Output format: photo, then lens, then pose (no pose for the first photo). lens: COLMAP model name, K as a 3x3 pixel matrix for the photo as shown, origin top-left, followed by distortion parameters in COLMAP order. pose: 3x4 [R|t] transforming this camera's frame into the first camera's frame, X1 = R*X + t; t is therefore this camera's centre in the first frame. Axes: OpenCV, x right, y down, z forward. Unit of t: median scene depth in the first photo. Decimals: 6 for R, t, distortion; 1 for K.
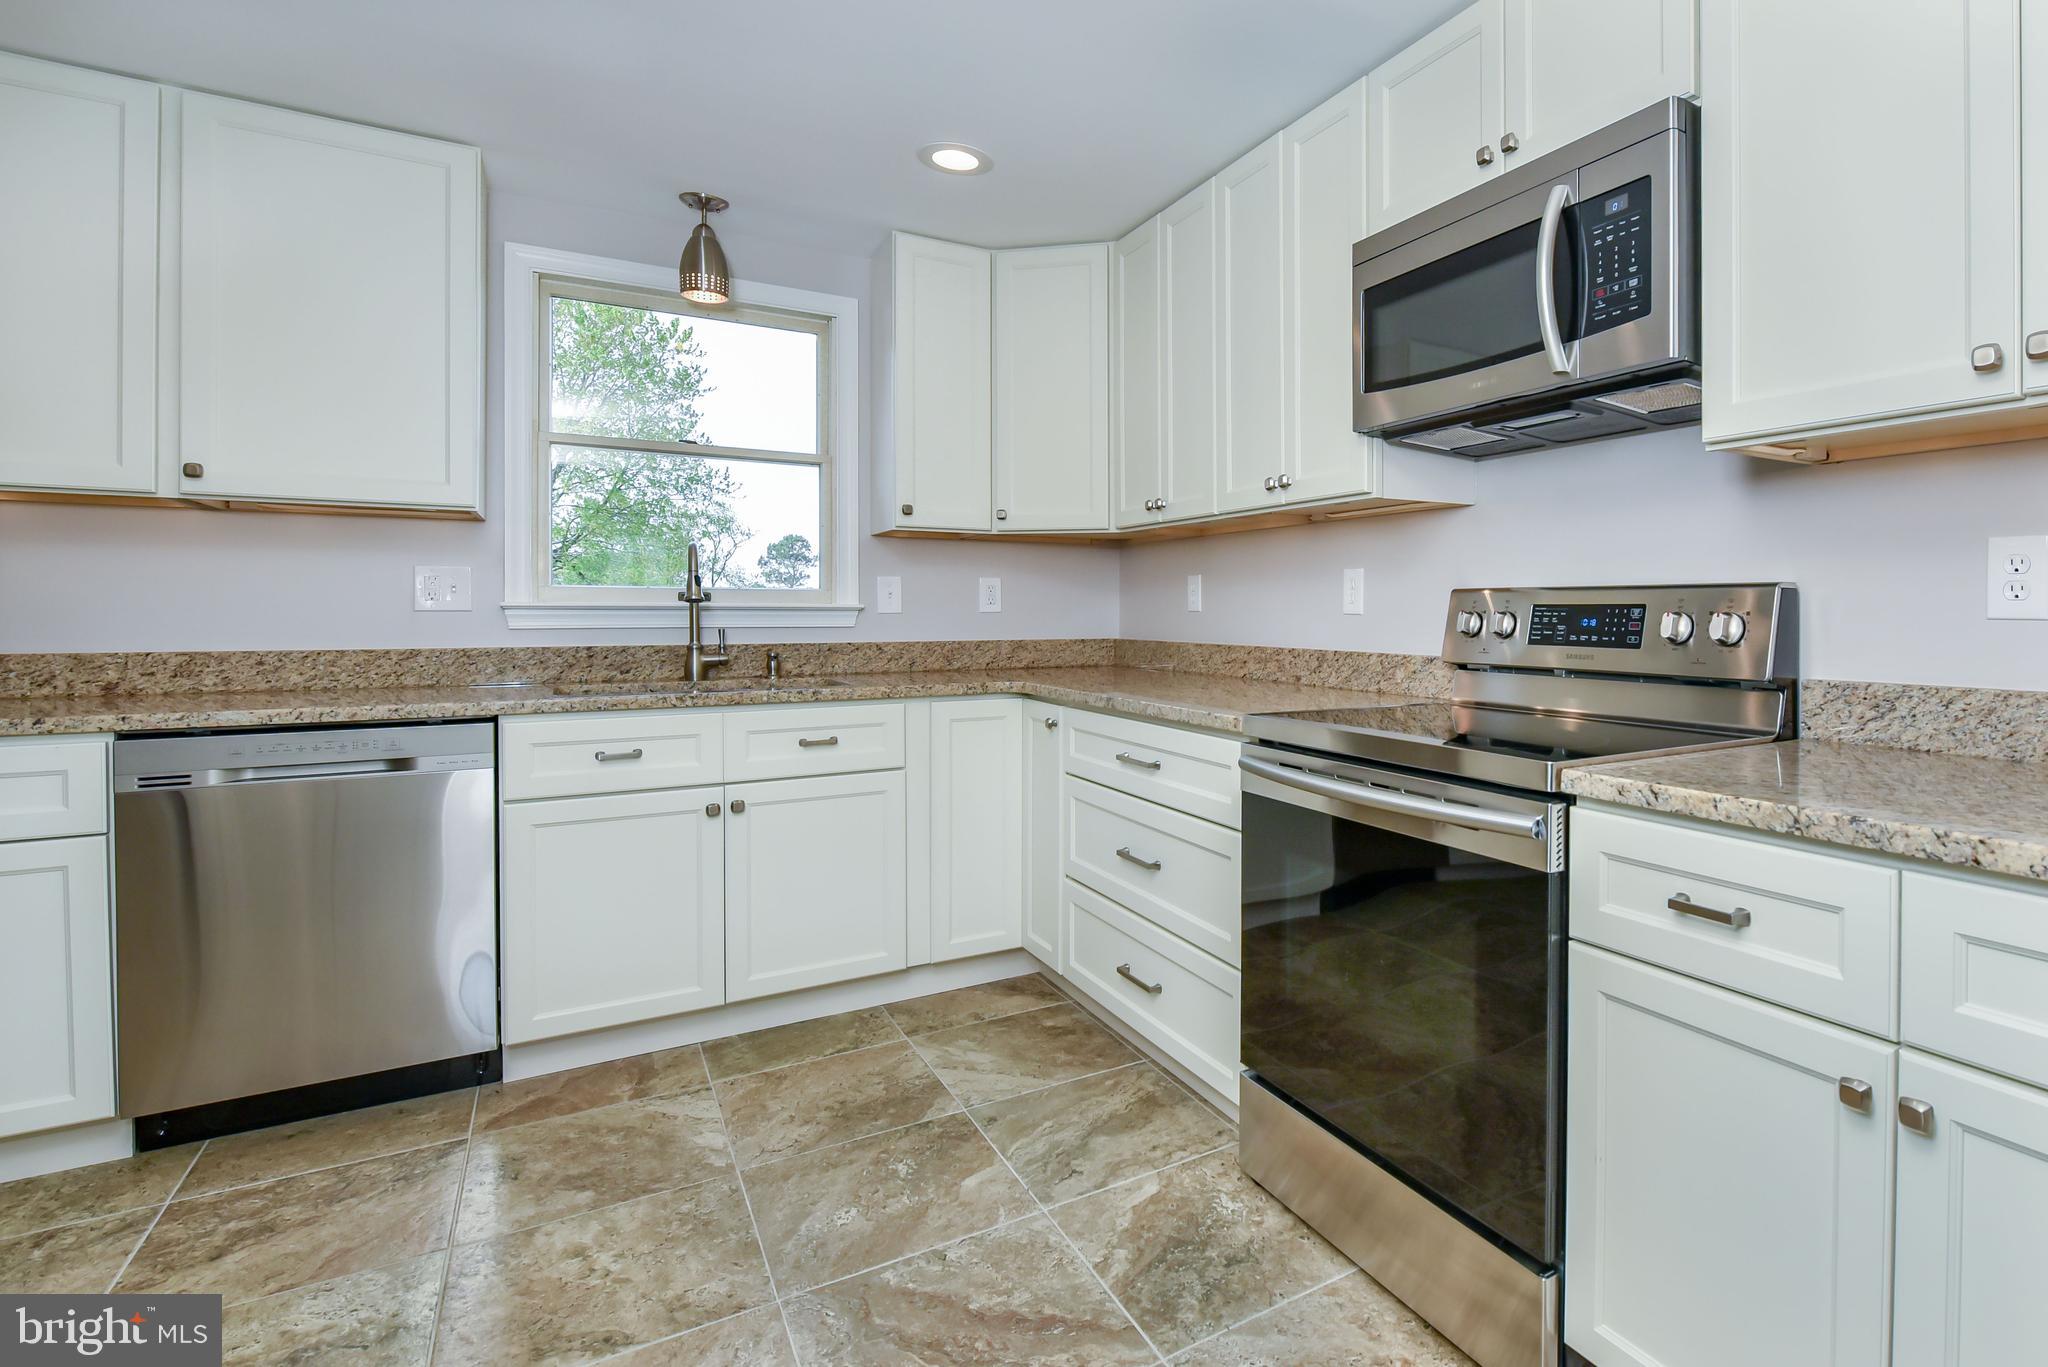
lens RADIAL K [[1013.1, 0, 1040.1], [0, 1013.1, 664.6], [0, 0, 1]] dist [-0.003256, -0.000423]
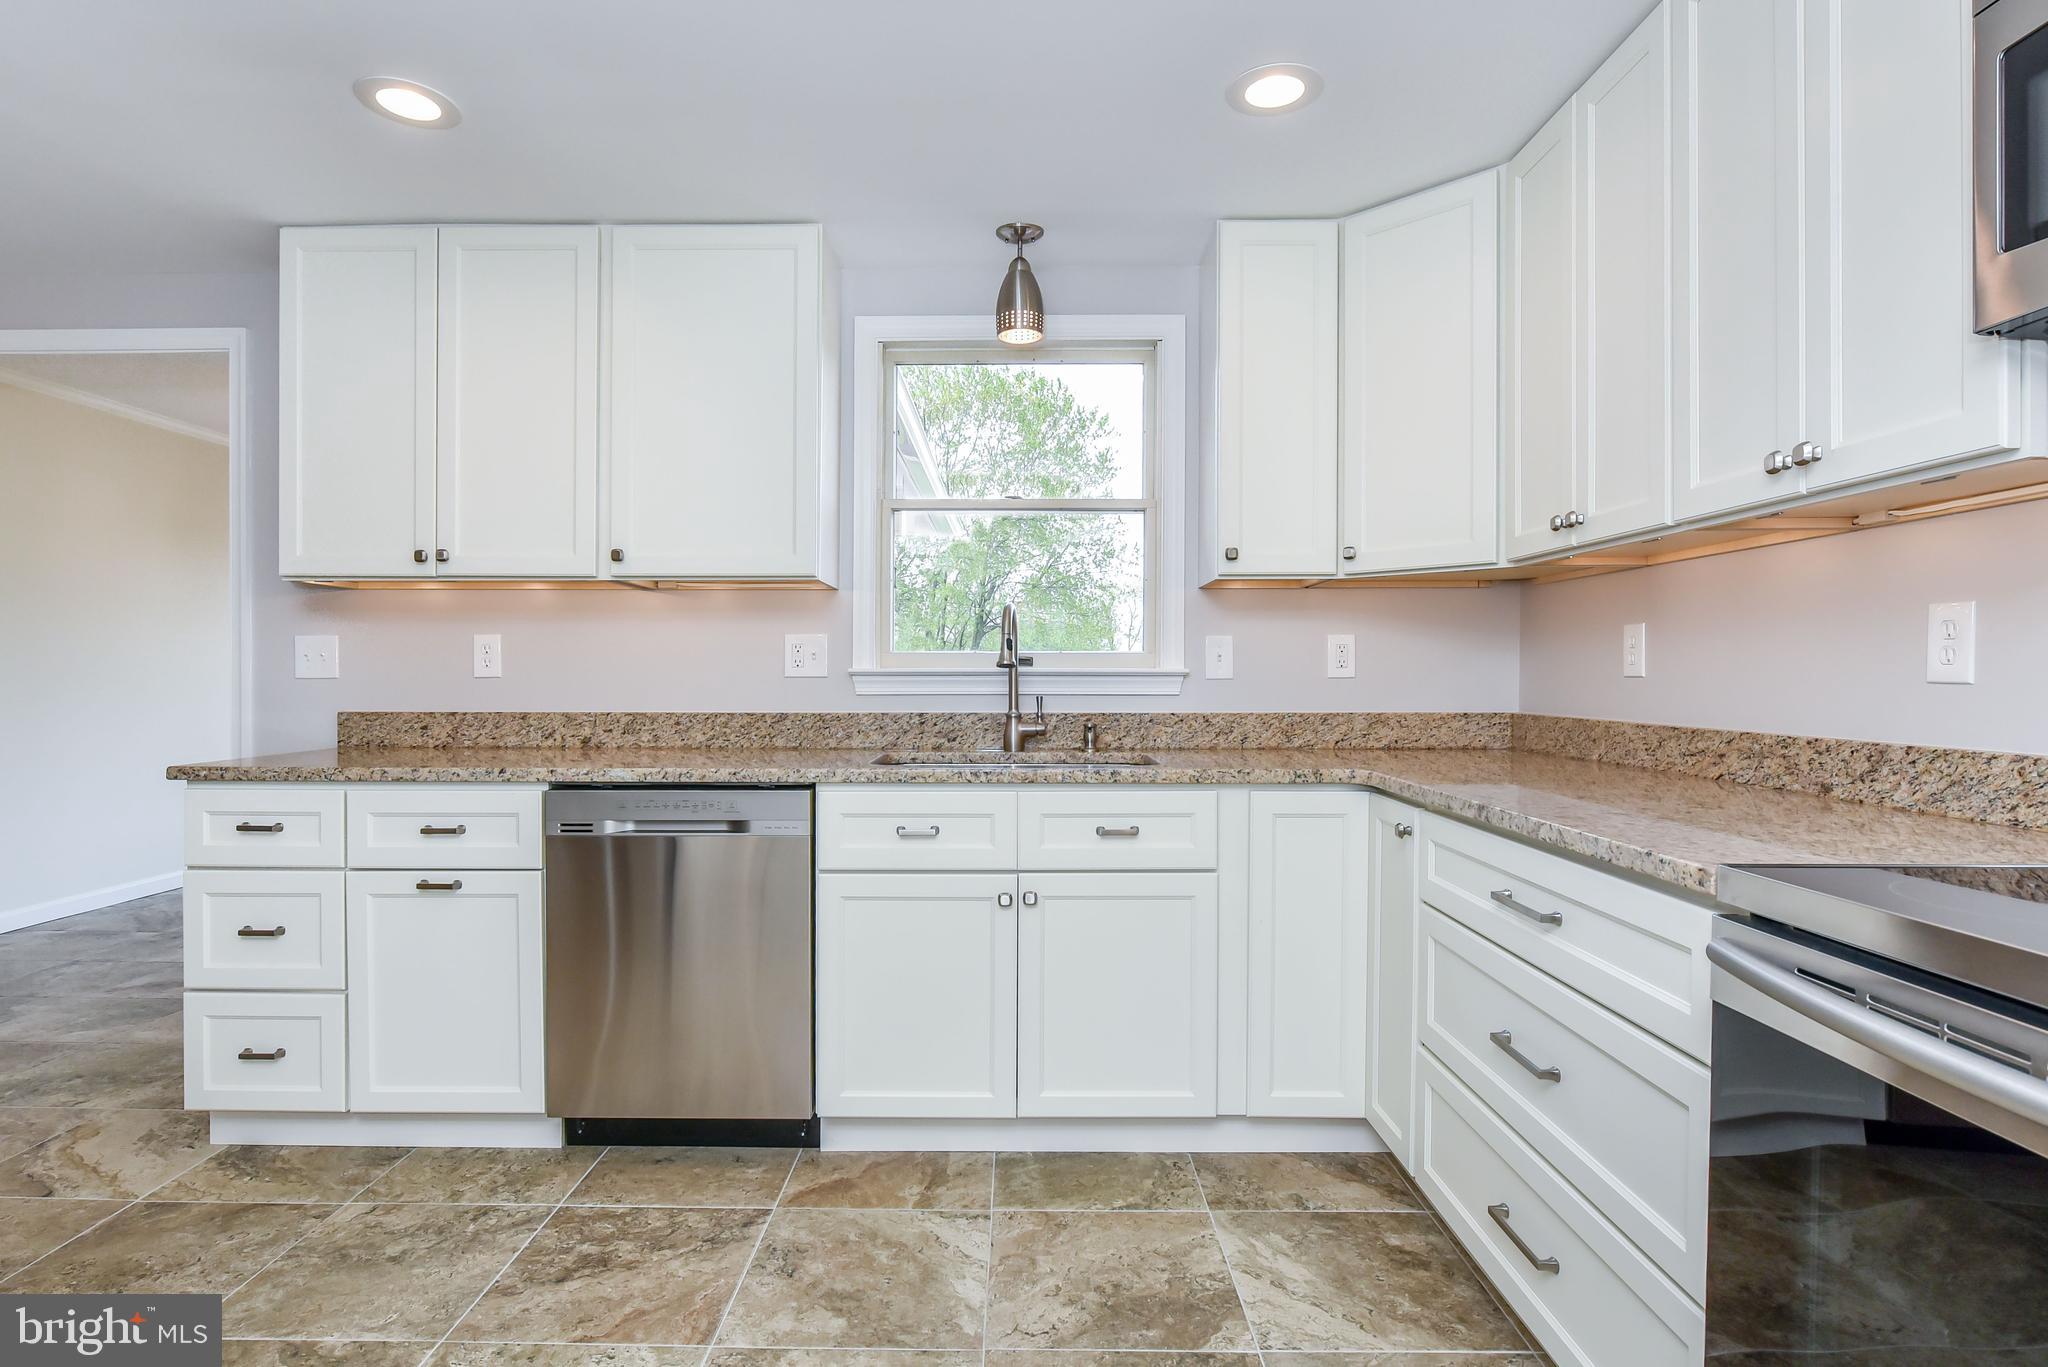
lens RADIAL K [[975.5, 0, 1024.1], [0, 975.5, 710.7], [0, 0, 1]] dist [-0.009008, -0.000550]
pose [[0.912072, 0.011696, -0.409863, 0.042475], [-0.017831, 0.999779, -0.011148, -0.013777], [0.409642, 0.017476, 0.912079, 0.214585]]
